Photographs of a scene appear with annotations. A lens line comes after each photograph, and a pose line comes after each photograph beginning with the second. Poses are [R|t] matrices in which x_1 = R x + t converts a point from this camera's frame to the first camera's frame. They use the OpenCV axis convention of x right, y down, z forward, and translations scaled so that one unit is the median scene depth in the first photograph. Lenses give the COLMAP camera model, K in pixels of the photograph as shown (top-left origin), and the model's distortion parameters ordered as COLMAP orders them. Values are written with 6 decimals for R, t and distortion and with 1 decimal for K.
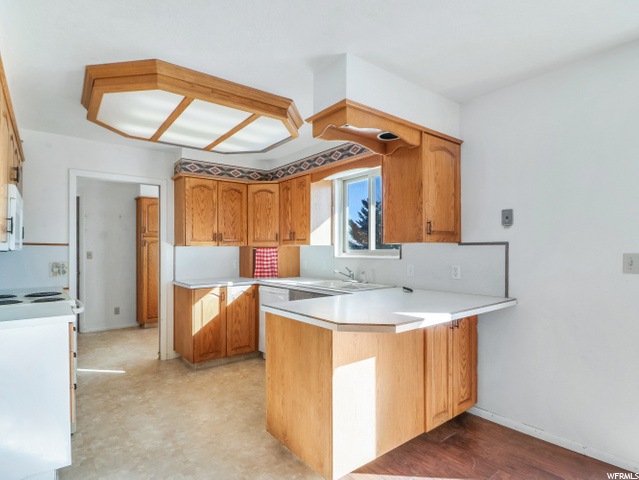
lens RADIAL K [[350.1, 0, 311.6], [0, 350.1, 253.5], [0, 0, 1]] dist [-0.002018, -0.000688]
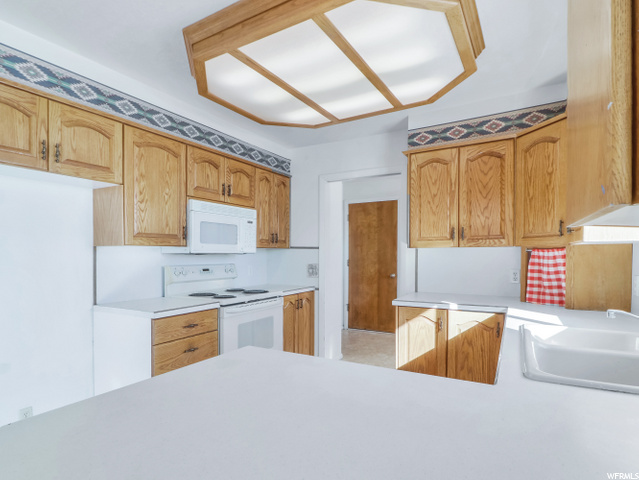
lens RADIAL K [[350.1, 0, 327.0], [0, 350.1, 266.3], [0, 0, 1]] dist [-0.002018, -0.000688]
pose [[0.376948, 0.038420, -0.925437, 0.266044], [-0.005651, 0.999216, 0.039182, -0.009539], [0.926217, -0.009540, 0.376870, 0.549521]]
